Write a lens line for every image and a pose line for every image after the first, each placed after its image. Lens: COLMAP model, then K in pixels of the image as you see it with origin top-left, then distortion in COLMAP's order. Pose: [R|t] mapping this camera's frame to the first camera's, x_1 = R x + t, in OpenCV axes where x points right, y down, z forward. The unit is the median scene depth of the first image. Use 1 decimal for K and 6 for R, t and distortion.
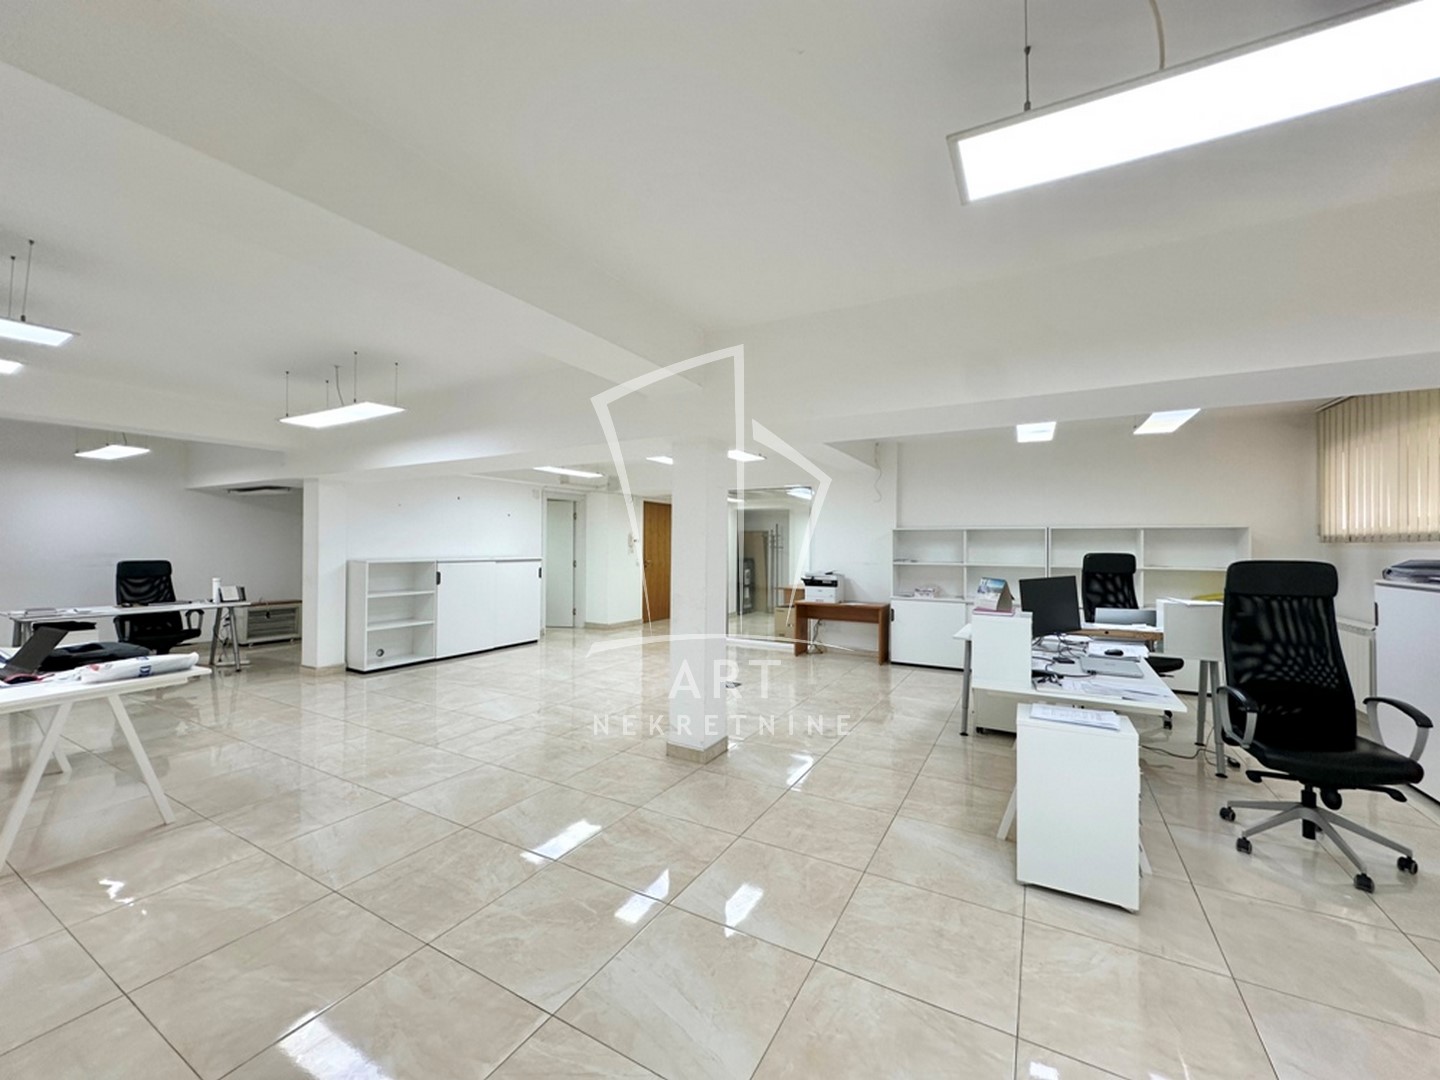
lens RADIAL K [[573.8, 0, 714.9], [0, 573.8, 540.3], [0, 0, 1]] dist [0.000987, 0.000336]
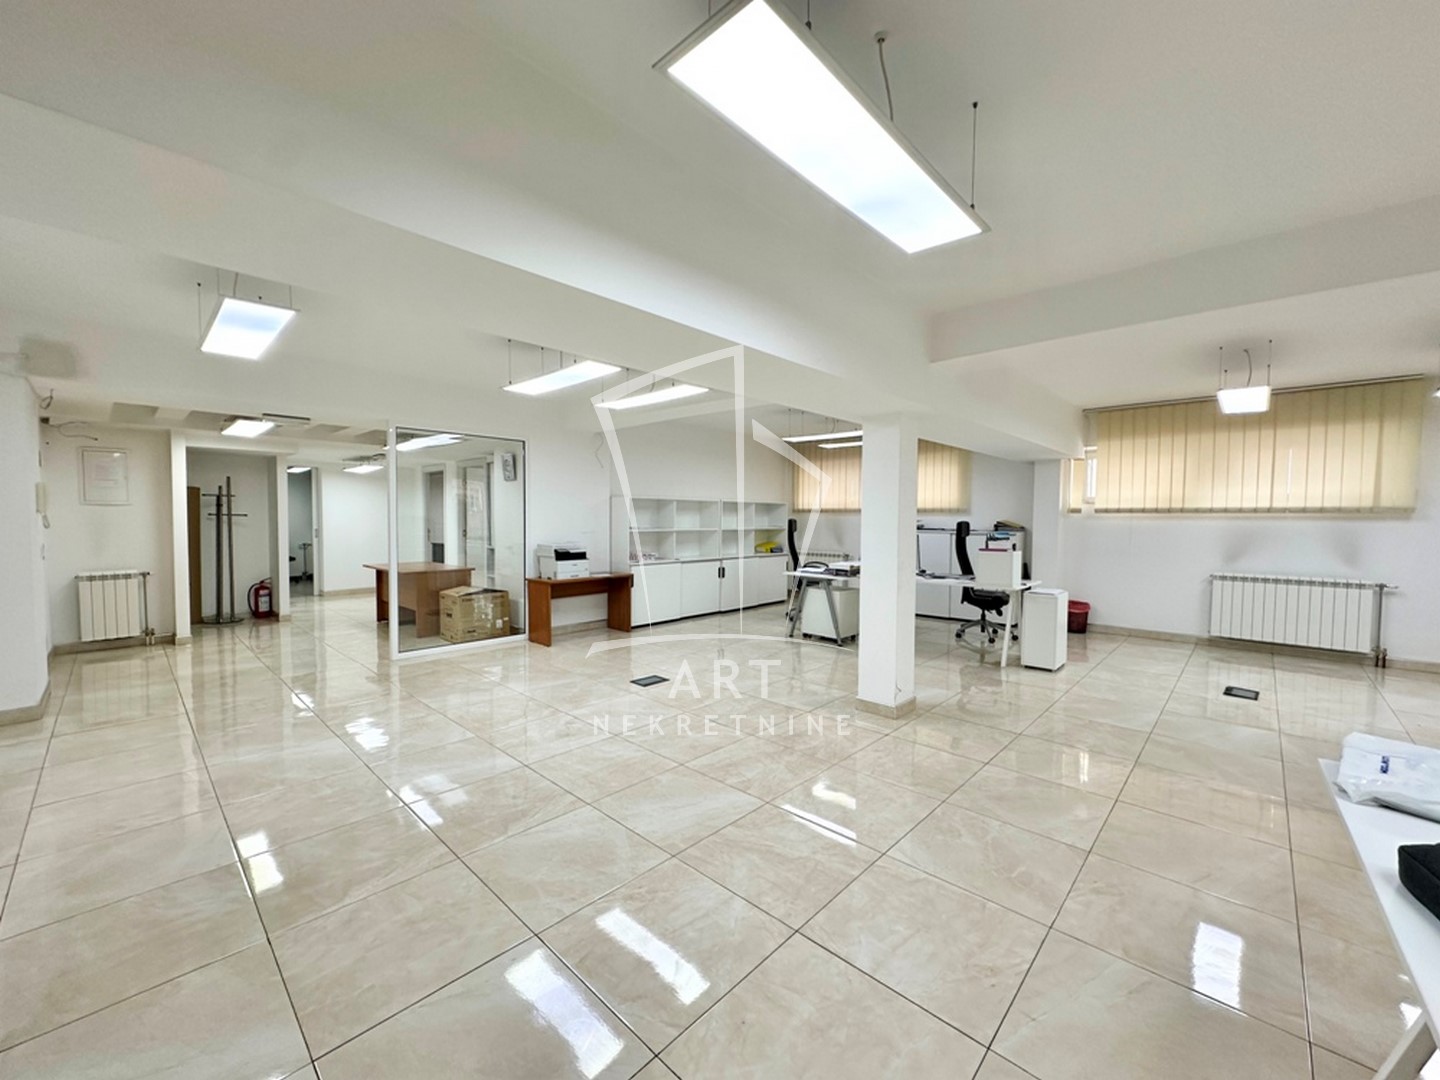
lens RADIAL K [[573.8, 0, 719.4], [0, 573.8, 539.4], [0, 0, 1]] dist [0.000987, 0.000336]
pose [[0.231987, -0.042519, 0.971789, -0.653231], [-0.012067, 0.998842, 0.046583, 0.006090], [-0.972644, -0.022533, 0.231205, 0.617434]]
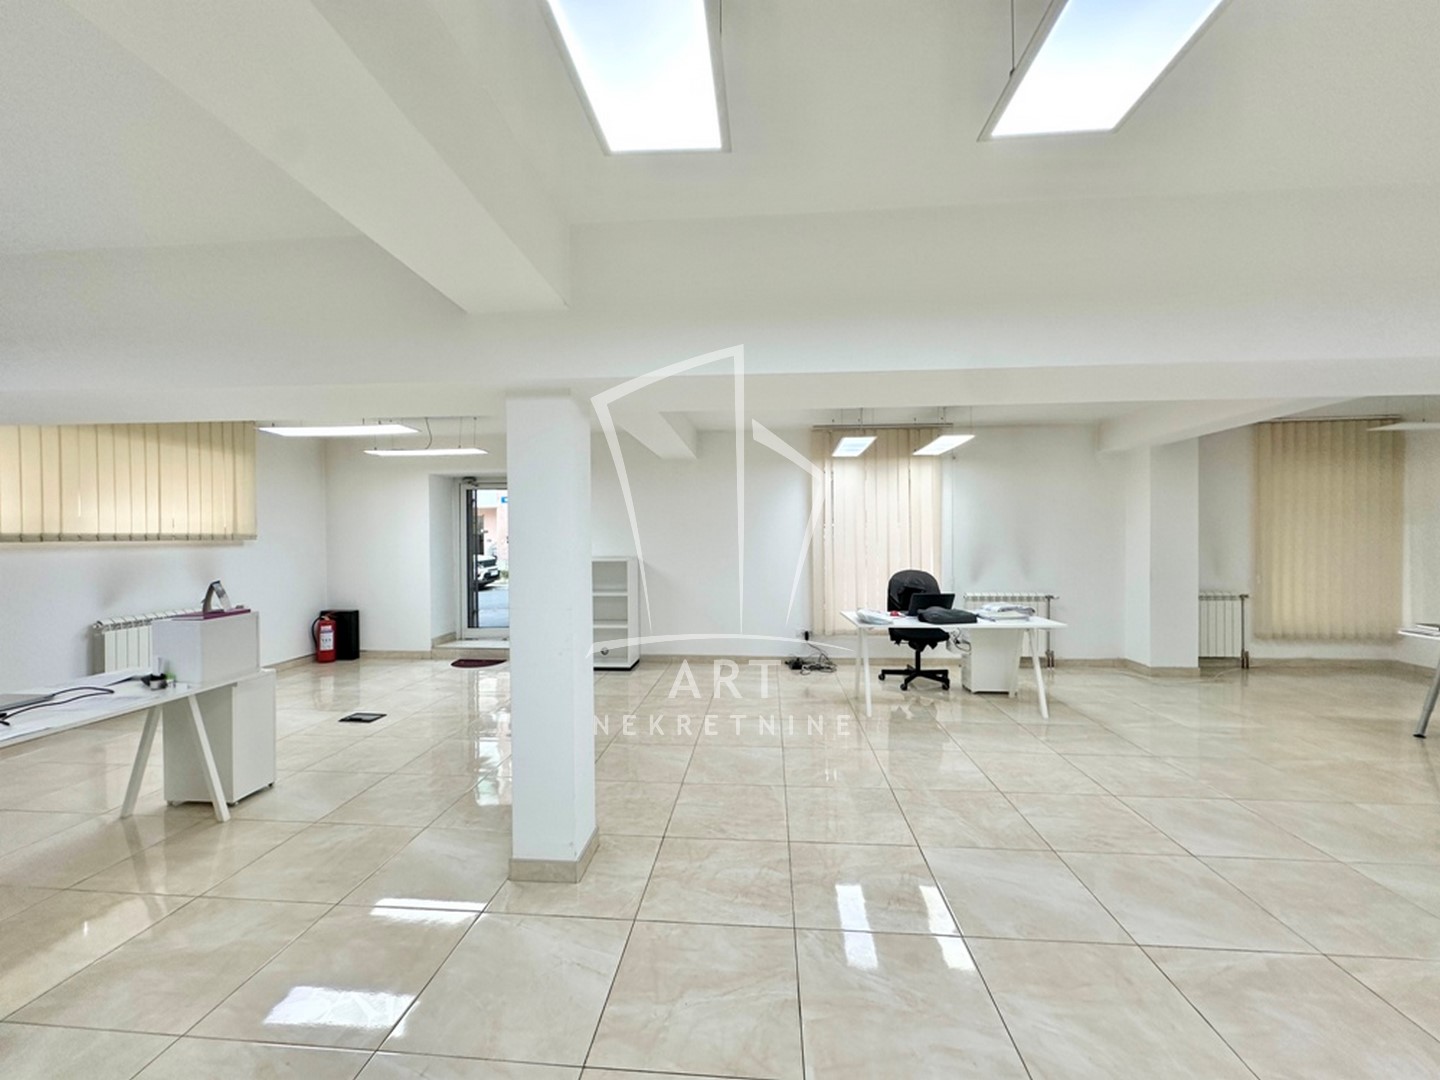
lens RADIAL K [[573.8, 0, 722.4], [0, 573.8, 540.8], [0, 0, 1]] dist [0.000987, 0.000336]
pose [[-0.903151, 0.001990, -0.429318, 0.048503], [0.002536, 0.999997, -0.000698, -0.000772], [0.429315, -0.001719, -0.903153, 0.981633]]
